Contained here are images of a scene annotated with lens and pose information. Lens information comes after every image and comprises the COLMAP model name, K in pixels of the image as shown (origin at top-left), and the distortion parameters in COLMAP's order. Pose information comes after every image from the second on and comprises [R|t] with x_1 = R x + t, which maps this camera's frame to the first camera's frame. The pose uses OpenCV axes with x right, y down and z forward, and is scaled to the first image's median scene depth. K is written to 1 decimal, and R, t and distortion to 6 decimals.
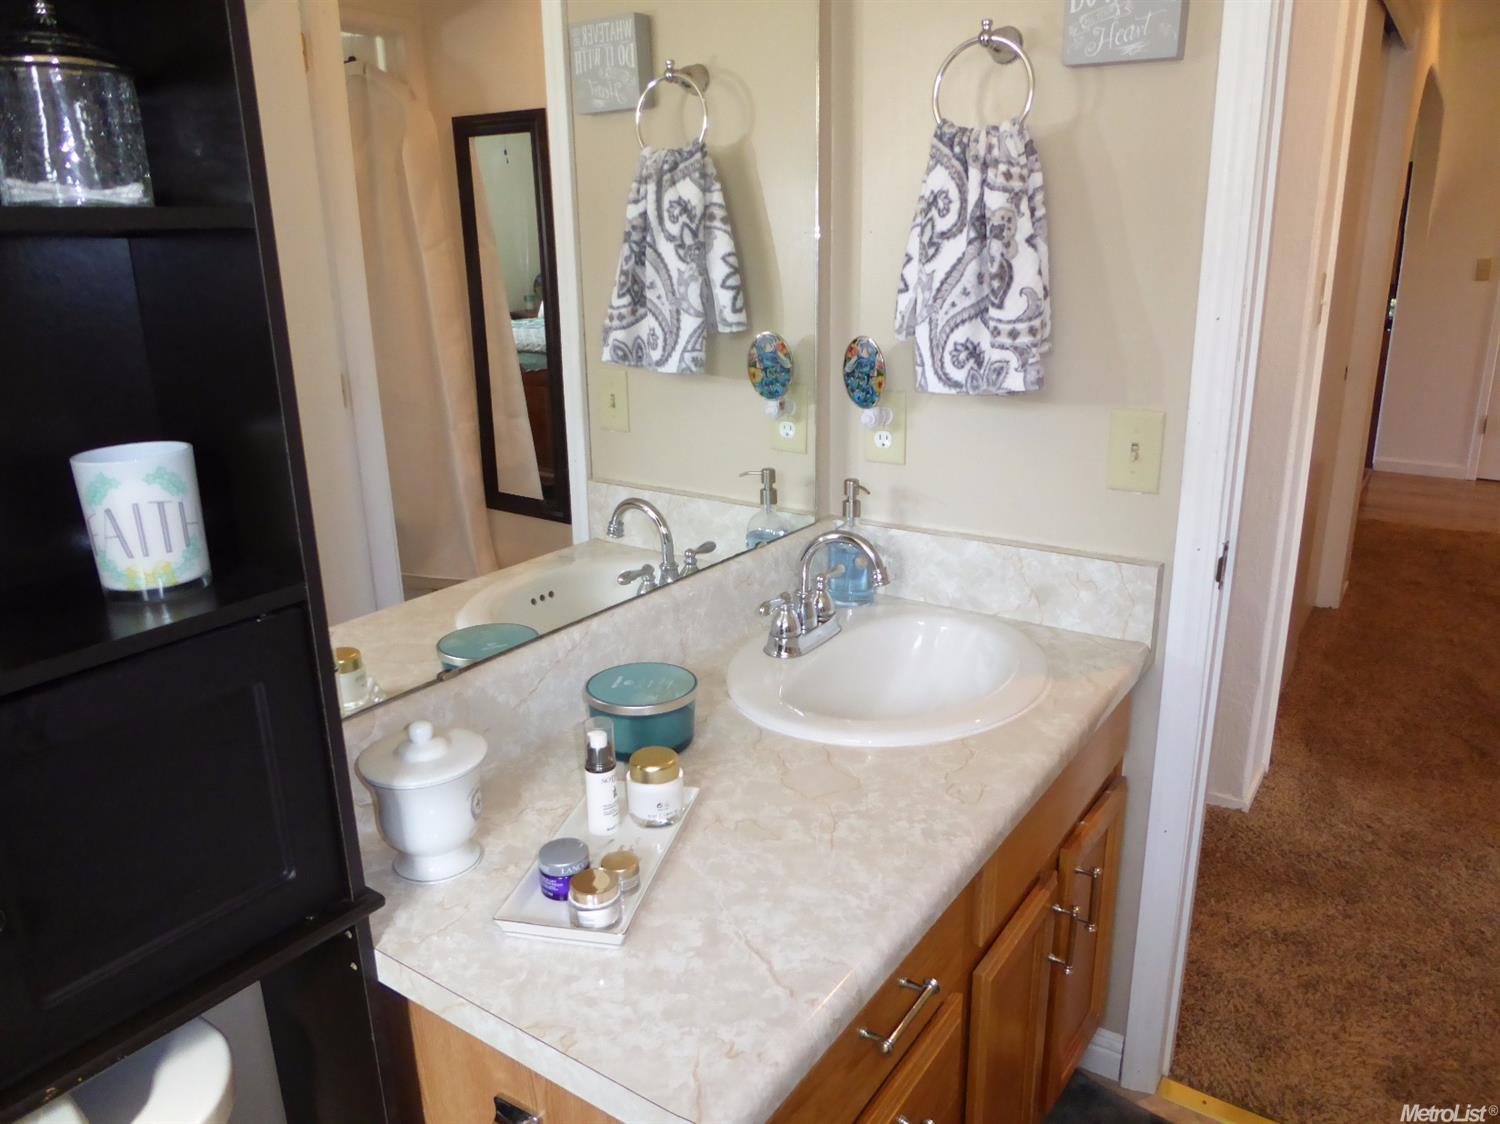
lens RADIAL K [[1068.7, 0, 750.0], [0, 1068.7, 562.0], [0, 0, 1]] dist [-0.023738, -0.001183]
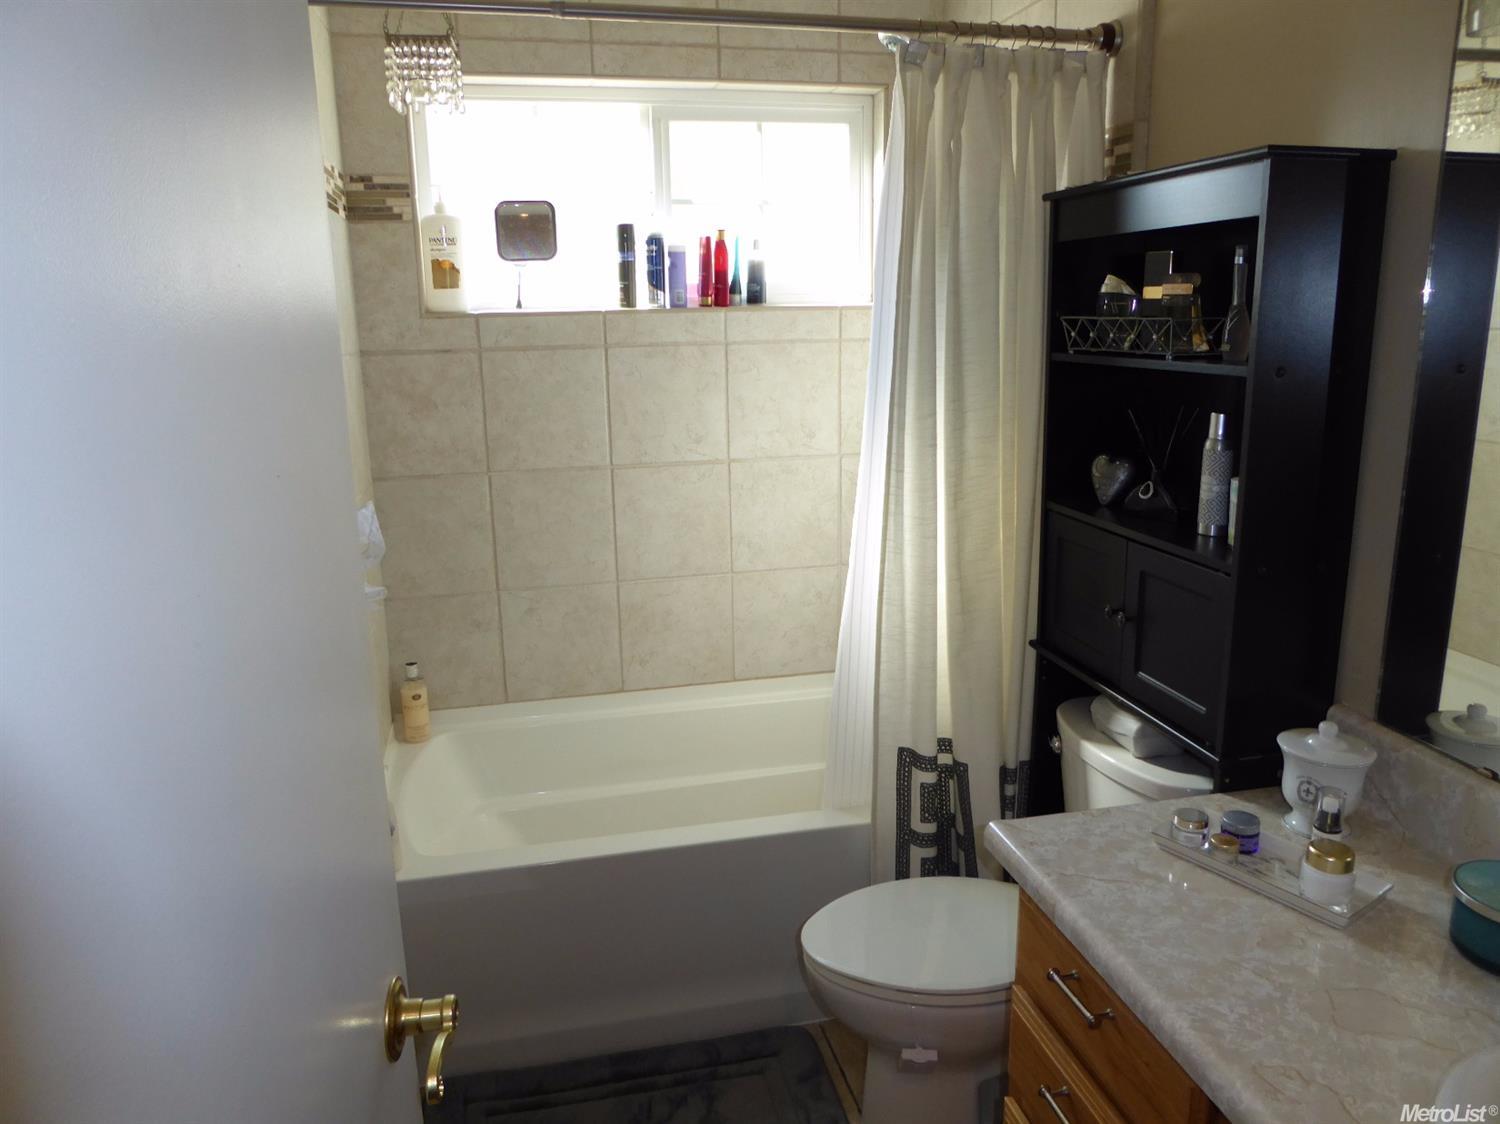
lens RADIAL K [[1068.7, 0, 750.0], [0, 1068.7, 562.0], [0, 0, 1]] dist [-0.023738, -0.001183]
pose [[-0.682494, 0.193307, -0.704865, 1.190254], [-0.188700, 0.885093, 0.425444, -0.504210], [0.706113, 0.423371, -0.567593, 1.189351]]
